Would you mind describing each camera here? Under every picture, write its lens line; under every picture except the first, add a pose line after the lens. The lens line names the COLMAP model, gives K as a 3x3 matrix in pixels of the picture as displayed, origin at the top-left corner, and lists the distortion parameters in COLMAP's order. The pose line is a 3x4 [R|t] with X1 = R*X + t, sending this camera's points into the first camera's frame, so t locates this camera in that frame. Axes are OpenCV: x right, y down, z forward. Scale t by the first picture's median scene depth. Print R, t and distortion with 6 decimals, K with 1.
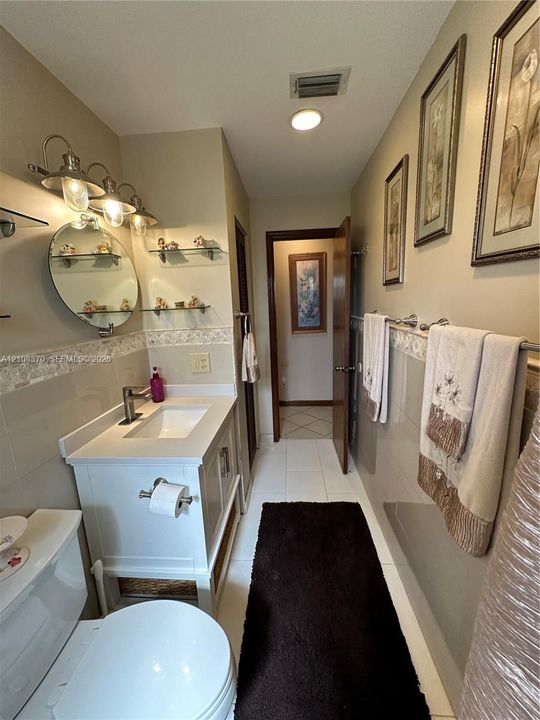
lens RADIAL K [[289.4, 0, 268.5], [0, 289.4, 363.1], [0, 0, 1]] dist [-0.007546, 0.001592]
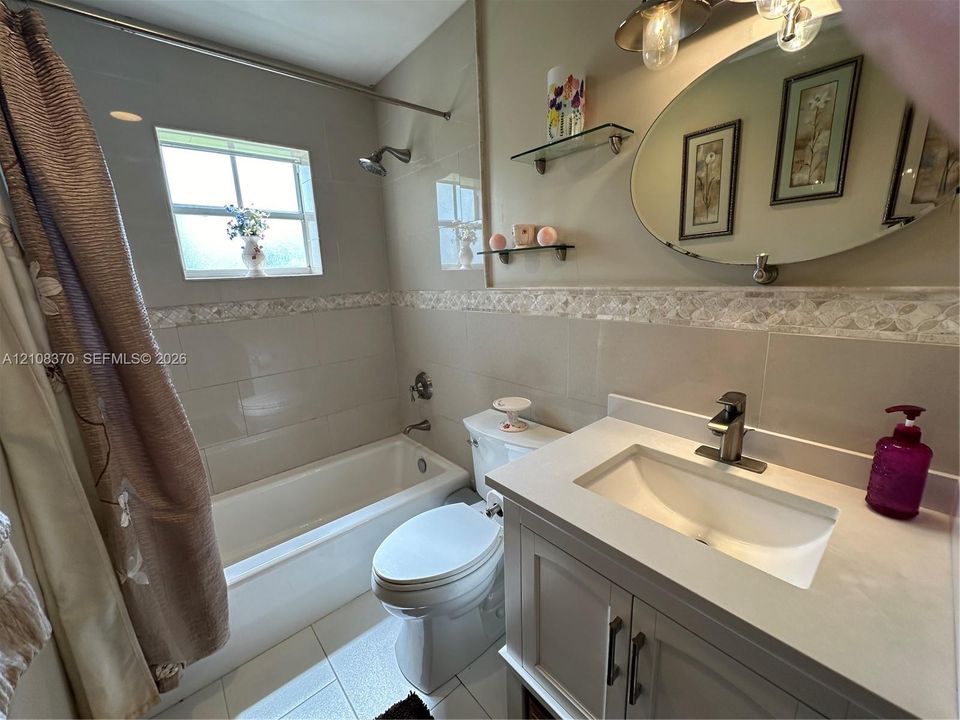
lens RADIAL K [[385.9, 0, 481.2], [0, 385.9, 357.2], [0, 0, 1]] dist [-0.007546, 0.001592]
pose [[-0.719457, 0.216144, -0.660048, 0.234545], [-0.071424, 0.922279, 0.379869, -0.196680], [0.690854, 0.320443, -0.648102, 1.178502]]
